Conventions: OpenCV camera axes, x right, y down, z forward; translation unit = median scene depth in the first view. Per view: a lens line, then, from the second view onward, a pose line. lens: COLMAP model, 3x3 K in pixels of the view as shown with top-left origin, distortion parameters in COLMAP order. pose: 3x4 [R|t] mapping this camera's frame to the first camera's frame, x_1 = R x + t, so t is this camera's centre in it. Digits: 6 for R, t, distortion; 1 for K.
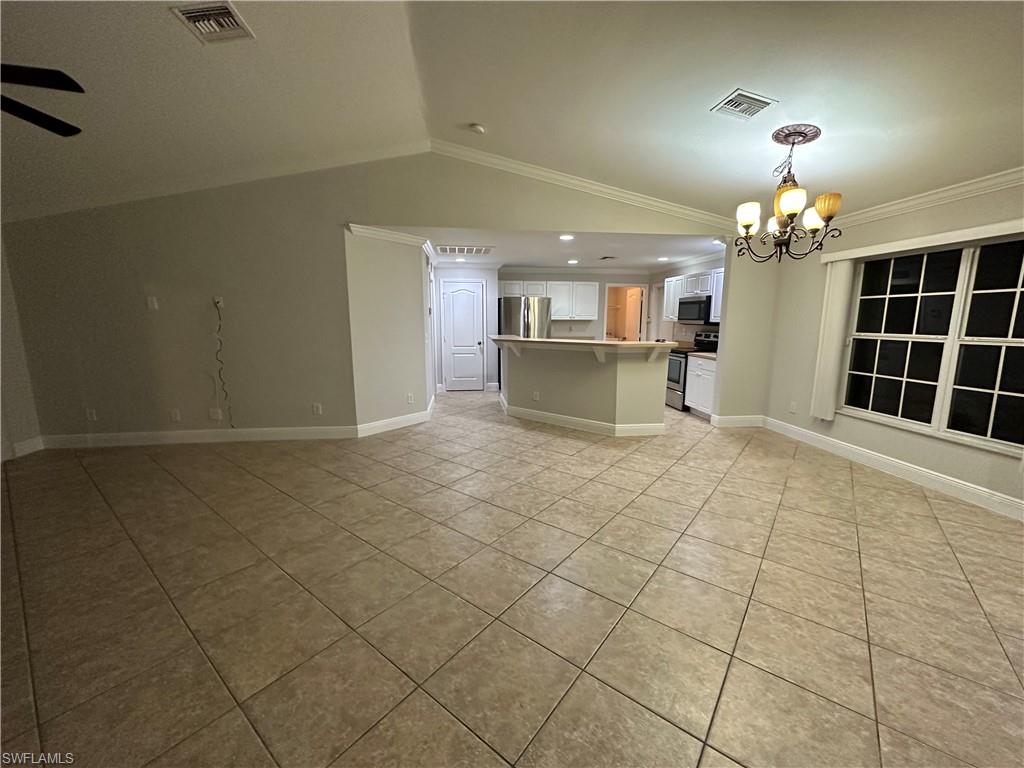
lens RADIAL K [[407.8, 0, 512.6], [0, 407.8, 384.1], [0, 0, 1]] dist [-0.000003, -0.000181]
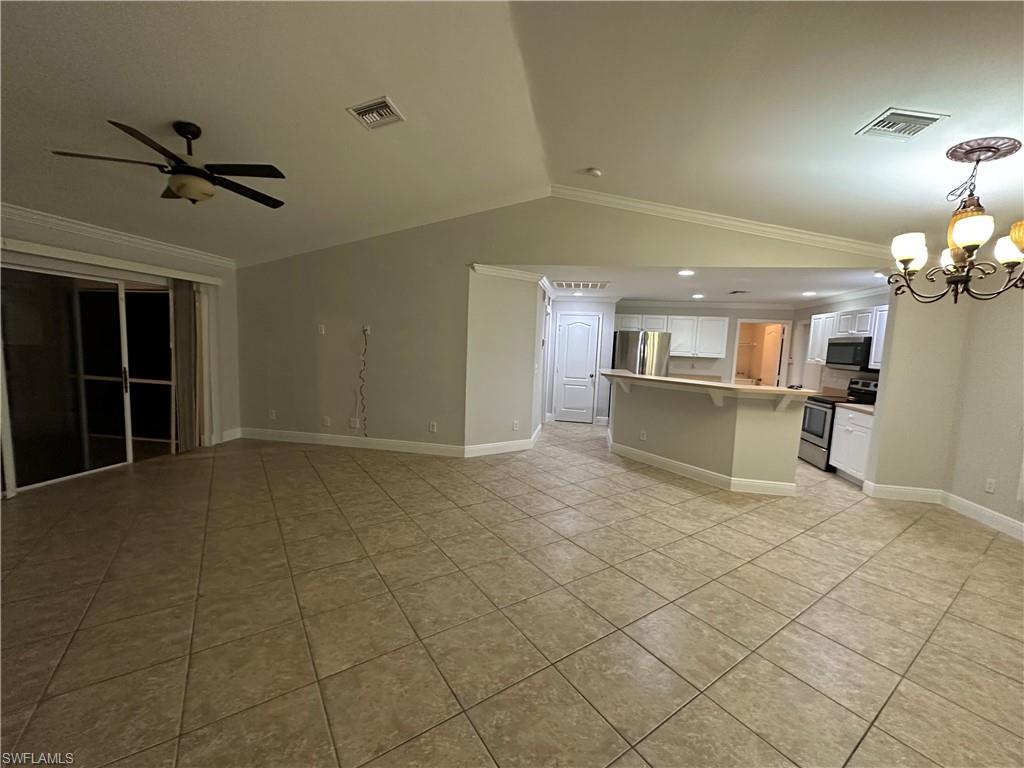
lens RADIAL K [[407.8, 0, 512.2], [0, 407.8, 383.9], [0, 0, 1]] dist [-0.000003, -0.000181]
pose [[0.953656, 0.066752, -0.293403, 0.051452], [-0.087046, 0.994592, -0.056649, -0.014116], [0.288034, 0.079564, 0.954309, -0.006994]]
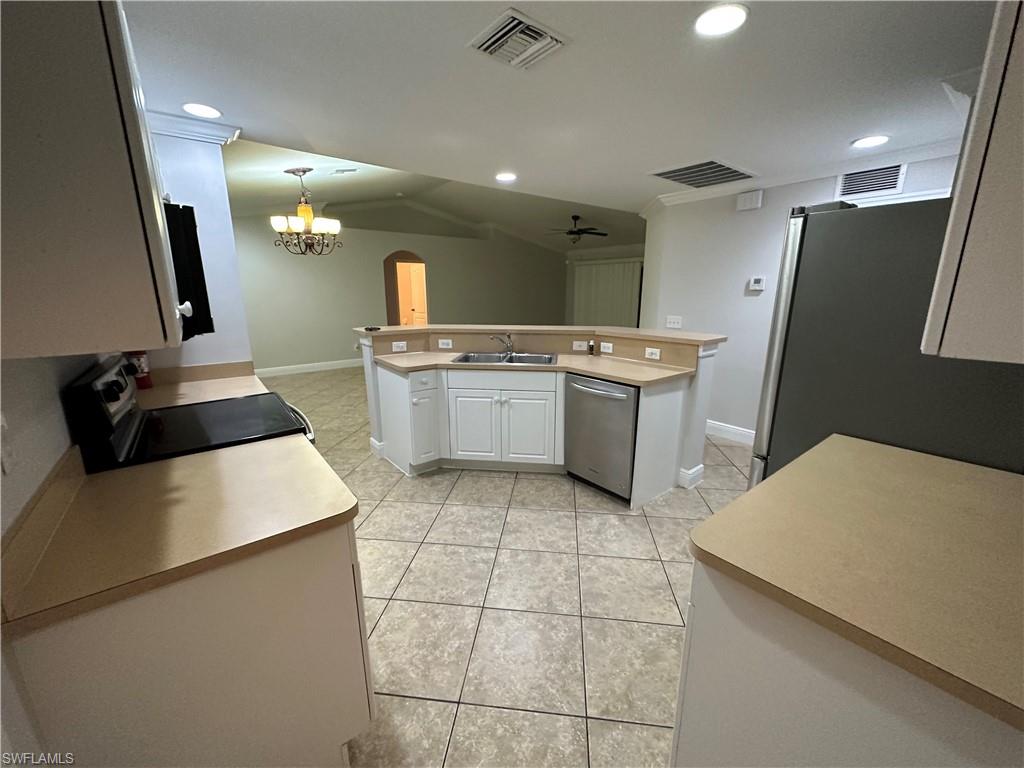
lens RADIAL K [[407.8, 0, 510.1], [0, 407.8, 384.1], [0, 0, 1]] dist [-0.000003, -0.000181]
pose [[-0.857765, 0.116379, -0.500695, 0.636075], [-0.080941, 0.931305, 0.355133, -0.346039], [0.507630, 0.345147, -0.789421, 2.070190]]
